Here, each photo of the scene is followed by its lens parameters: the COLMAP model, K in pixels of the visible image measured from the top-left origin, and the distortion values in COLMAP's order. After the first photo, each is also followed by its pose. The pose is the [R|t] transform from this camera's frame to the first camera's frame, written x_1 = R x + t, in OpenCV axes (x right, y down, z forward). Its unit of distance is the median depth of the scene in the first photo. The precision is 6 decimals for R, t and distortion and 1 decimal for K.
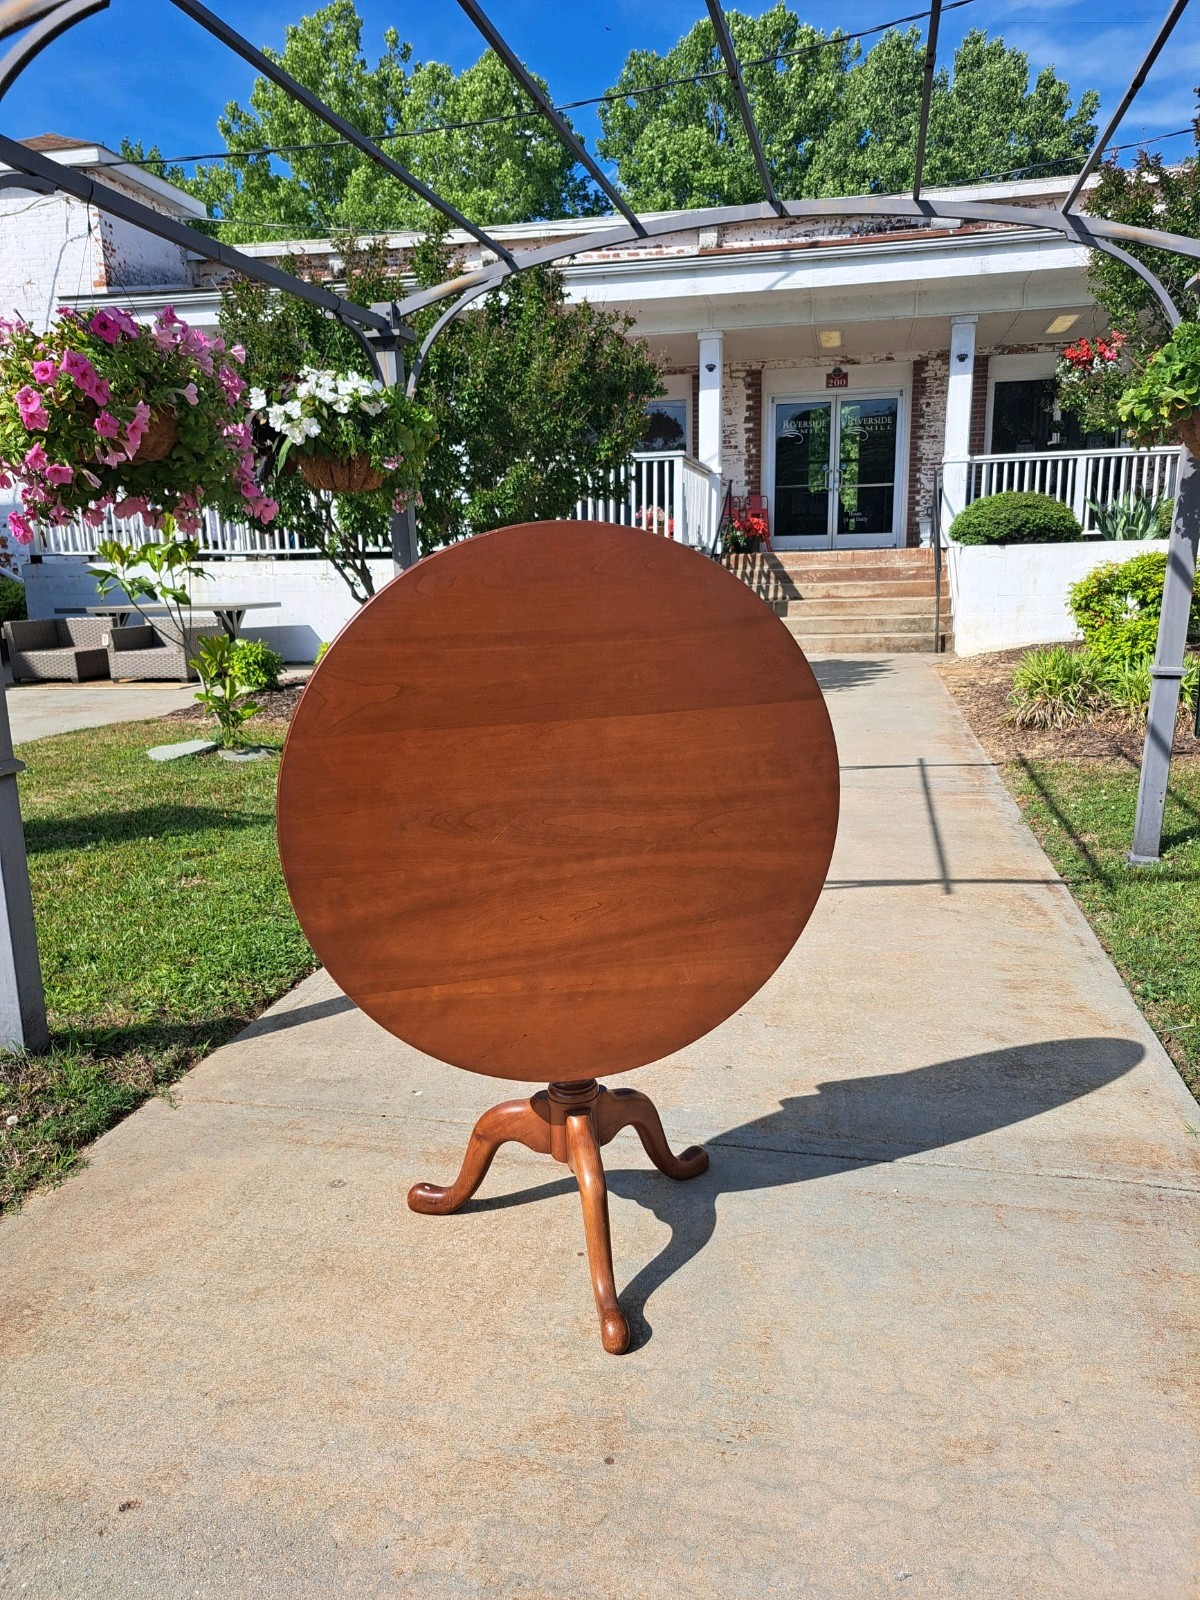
lens RADIAL K [[1141.4, 0, 616.8], [0, 1141.4, 808.4], [0, 0, 1]] dist [0.039786, -0.040254]
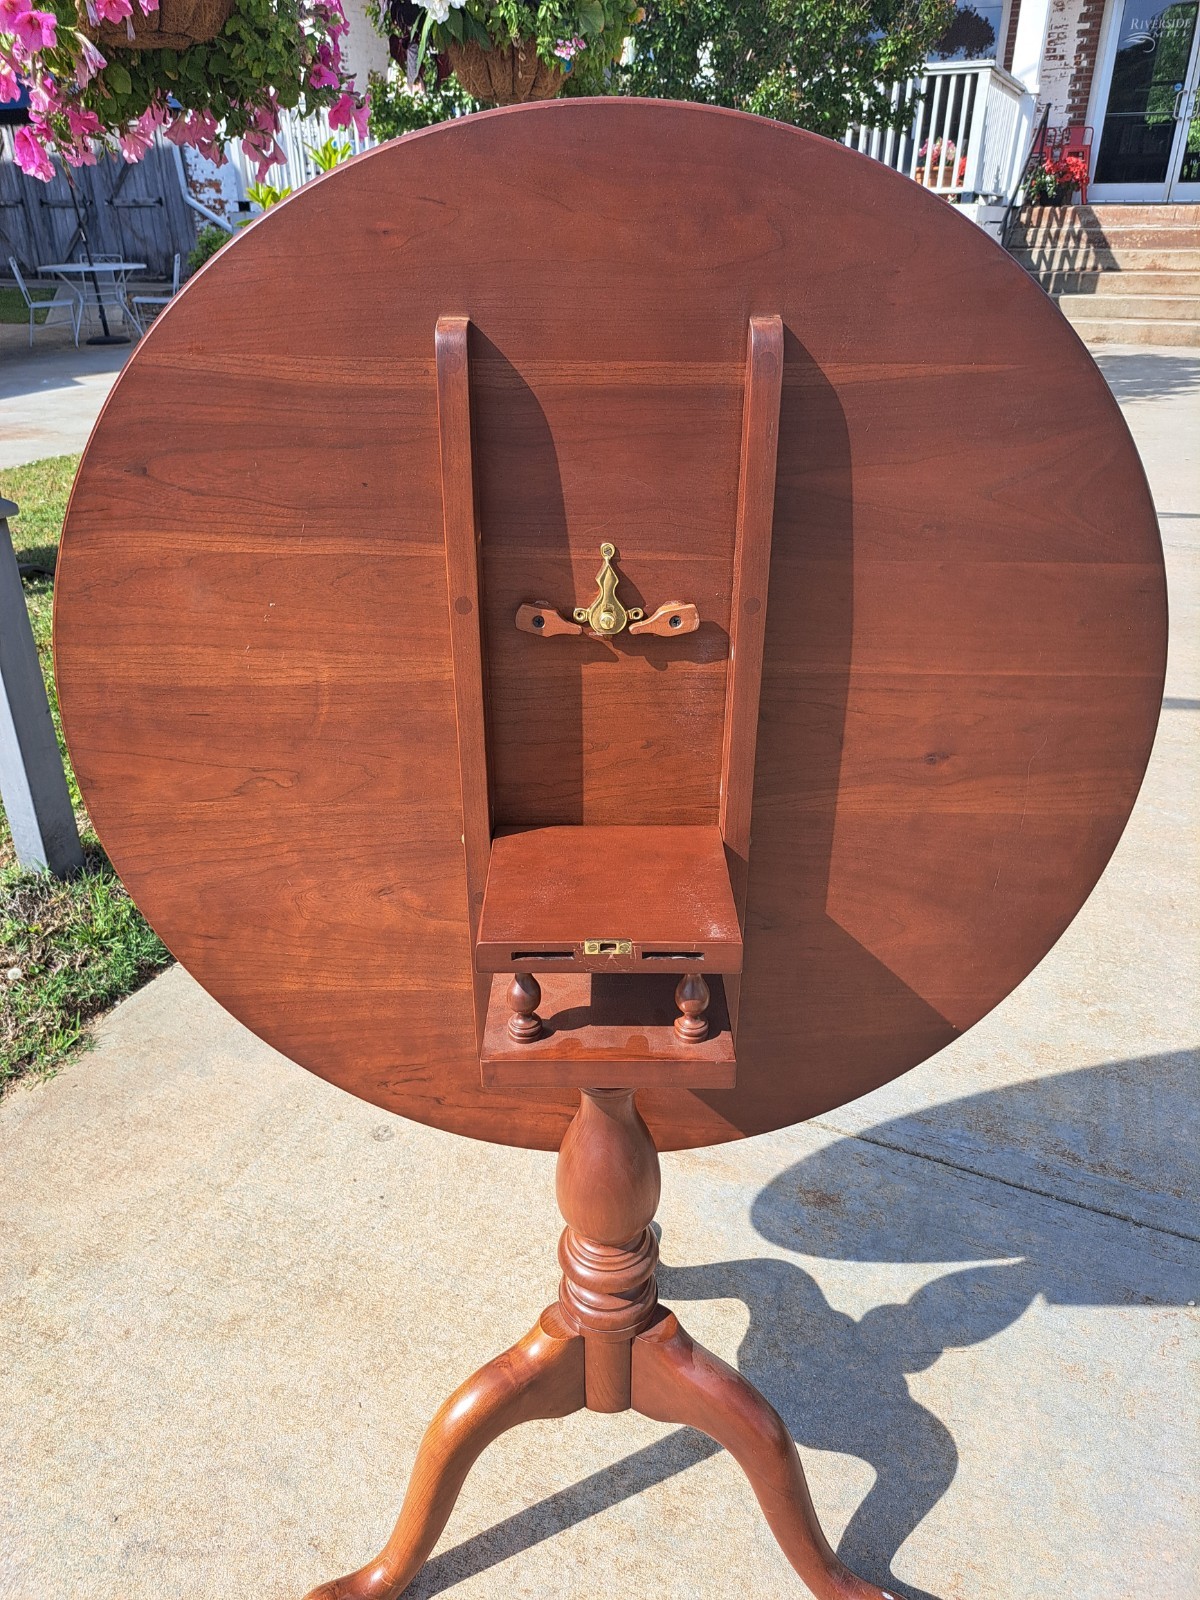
lens RADIAL K [[1141.4, 0, 612.5], [0, 1141.4, 818.5], [0, 0, 1]] dist [0.039786, -0.040254]
pose [[0.977700, 0.111571, -0.177916, 0.005833], [-0.059874, 0.960128, 0.273073, -0.045836], [0.201289, -0.256332, 0.945398, 0.221833]]
